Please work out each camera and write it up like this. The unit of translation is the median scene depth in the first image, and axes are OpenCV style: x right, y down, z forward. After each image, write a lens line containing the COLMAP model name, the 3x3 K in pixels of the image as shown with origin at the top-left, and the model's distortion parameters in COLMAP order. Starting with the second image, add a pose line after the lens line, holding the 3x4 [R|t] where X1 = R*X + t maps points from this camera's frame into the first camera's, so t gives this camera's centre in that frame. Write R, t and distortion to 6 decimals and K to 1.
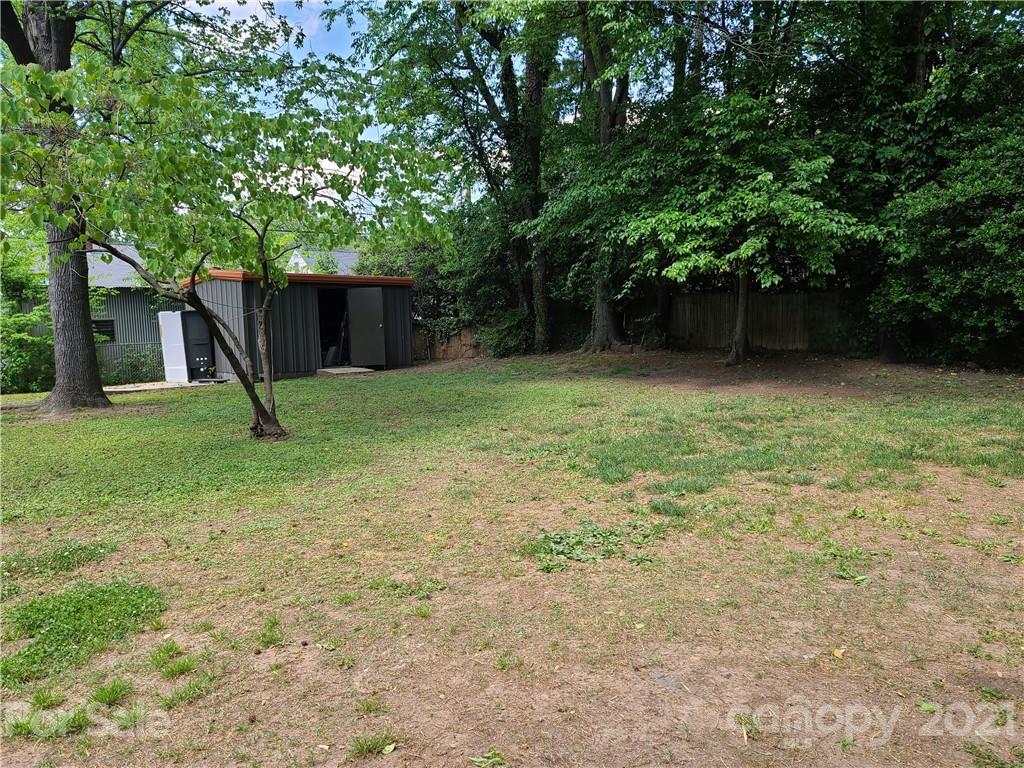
lens RADIAL K [[726.2, 0, 531.4], [0, 726.2, 388.5], [0, 0, 1]] dist [0.042317, -0.003447]
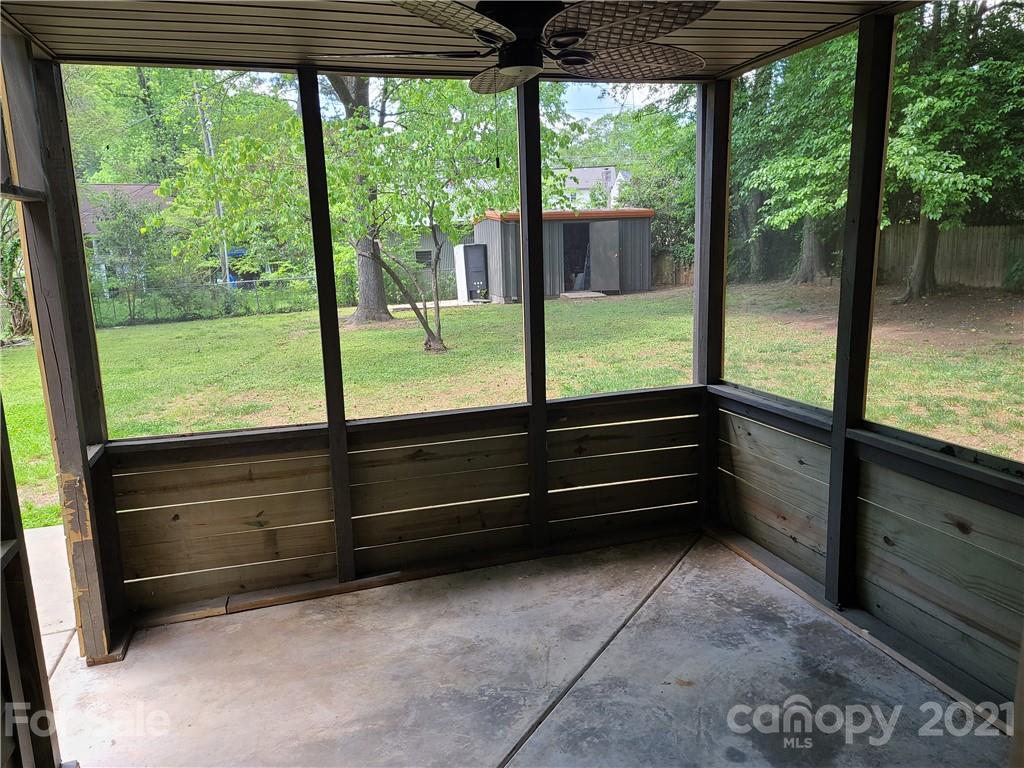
lens RADIAL K [[726.2, 0, 531.4], [0, 726.2, 388.5], [0, 0, 1]] dist [0.042317, -0.003447]
pose [[0.886148, 0.084647, -0.455607, 0.276321], [-0.029342, 0.991452, 0.127131, -0.027740], [0.462473, -0.099288, 0.881056, -0.102902]]
